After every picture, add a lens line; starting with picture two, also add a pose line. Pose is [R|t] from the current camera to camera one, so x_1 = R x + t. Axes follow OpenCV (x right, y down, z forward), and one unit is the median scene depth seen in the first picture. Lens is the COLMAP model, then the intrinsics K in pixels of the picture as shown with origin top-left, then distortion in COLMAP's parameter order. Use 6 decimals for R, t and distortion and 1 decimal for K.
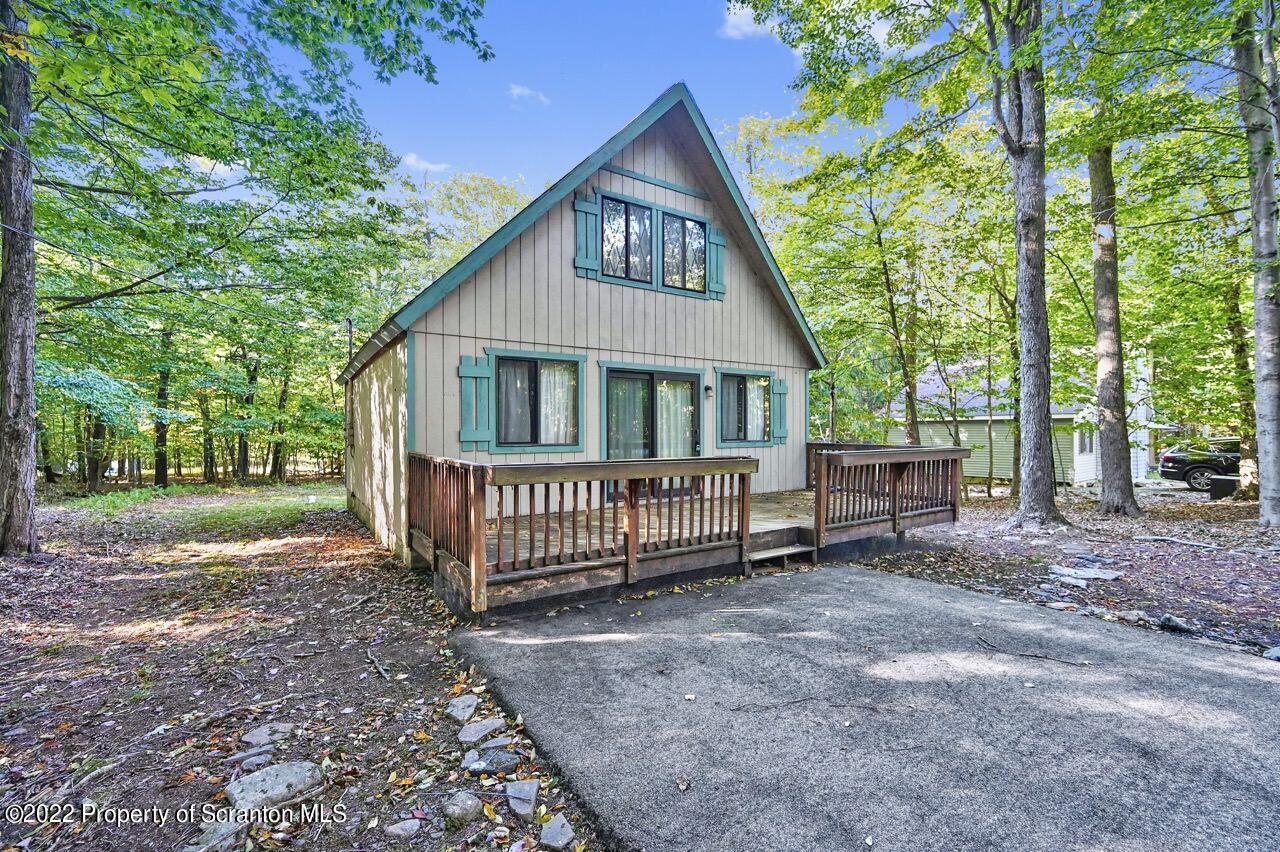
lens RADIAL K [[551.3, 0, 640.2], [0, 551.3, 428.6], [0, 0, 1]] dist [0.000981, -0.000171]
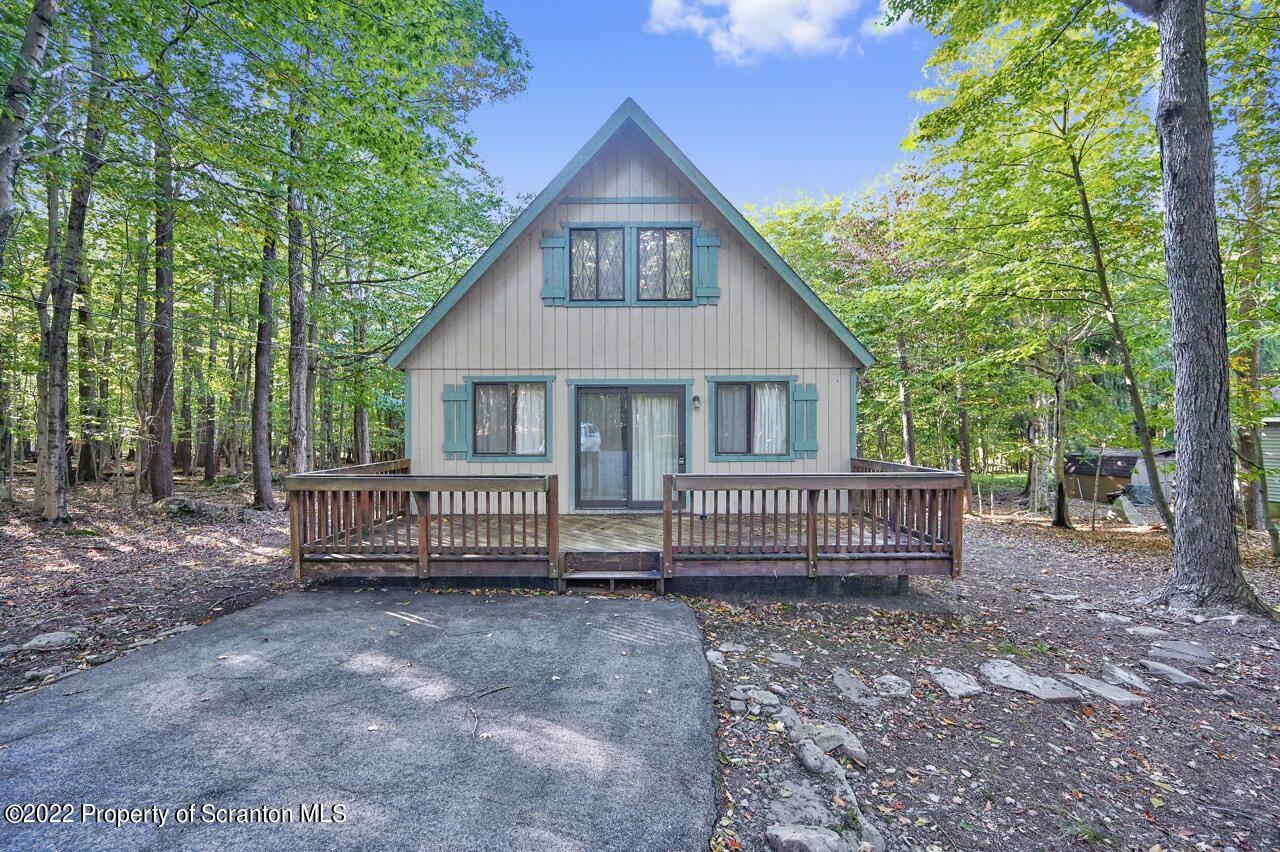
lens RADIAL K [[551.3, 0, 640.1], [0, 551.3, 428.0], [0, 0, 1]] dist [0.000981, -0.000171]
pose [[0.827049, -0.000714, -0.562130, 0.637575], [0.002529, 0.999994, 0.002450, -0.028279], [0.562124, -0.003448, 0.827045, 0.170318]]
